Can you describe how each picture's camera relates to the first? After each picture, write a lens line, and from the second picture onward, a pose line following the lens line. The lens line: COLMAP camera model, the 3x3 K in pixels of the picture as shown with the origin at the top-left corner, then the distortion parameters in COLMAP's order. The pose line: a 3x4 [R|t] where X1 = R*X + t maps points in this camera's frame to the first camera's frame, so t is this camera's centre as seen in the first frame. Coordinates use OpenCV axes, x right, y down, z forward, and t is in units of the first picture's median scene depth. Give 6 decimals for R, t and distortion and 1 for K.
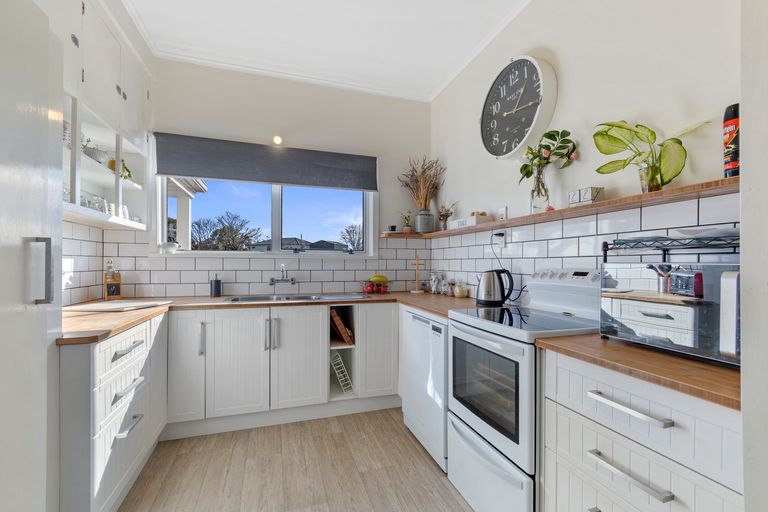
lens RADIAL K [[330.7, 0, 382.0], [0, 330.7, 258.8], [0, 0, 1]] dist [-0.014228, -0.000512]
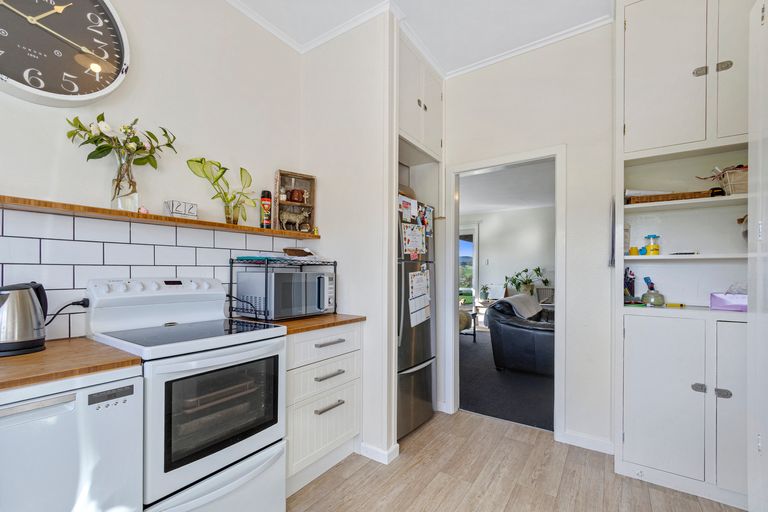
lens RADIAL K [[330.7, 0, 375.4], [0, 330.7, 273.1], [0, 0, 1]] dist [-0.014228, -0.000512]
pose [[-0.597997, 0.001560, 0.801497, -0.581188], [-0.005555, 0.999966, -0.006091, 0.018677], [-0.801479, -0.008095, -0.597968, 1.096457]]
